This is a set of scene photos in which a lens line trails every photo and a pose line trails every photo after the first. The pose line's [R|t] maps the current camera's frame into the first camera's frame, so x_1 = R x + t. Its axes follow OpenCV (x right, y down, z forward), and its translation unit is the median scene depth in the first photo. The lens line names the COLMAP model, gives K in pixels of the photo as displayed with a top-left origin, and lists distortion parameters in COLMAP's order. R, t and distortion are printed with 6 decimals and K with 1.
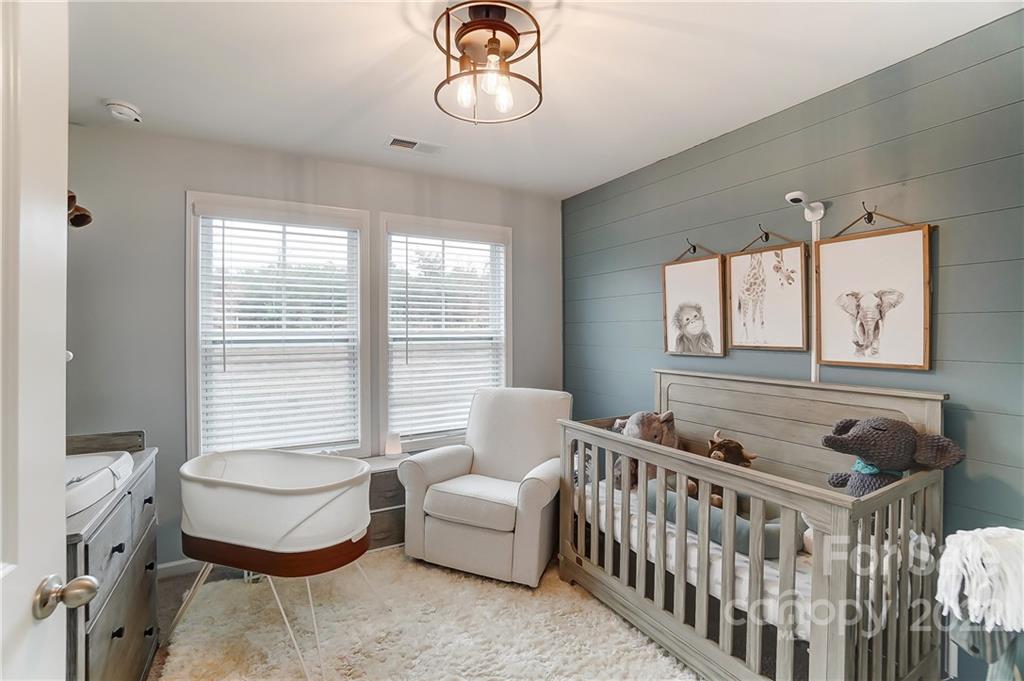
lens RADIAL K [[456.1, 0, 513.0], [0, 456.1, 333.0], [0, 0, 1]] dist [-0.058129, 0.017082]
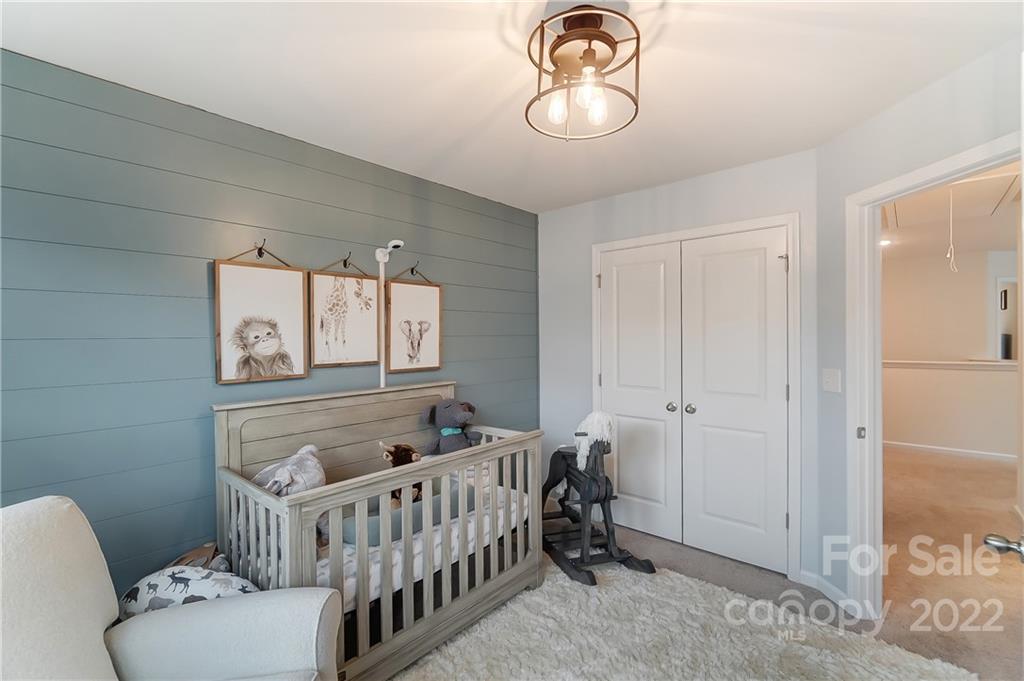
lens RADIAL K [[456.1, 0, 509.5], [0, 456.1, 334.7], [0, 0, 1]] dist [-0.058129, 0.017082]
pose [[-0.349811, 0.009943, 0.936767, -0.641989], [0.017011, 0.999846, -0.004260, -0.028763], [-0.936666, 0.014446, -0.349926, 1.048873]]
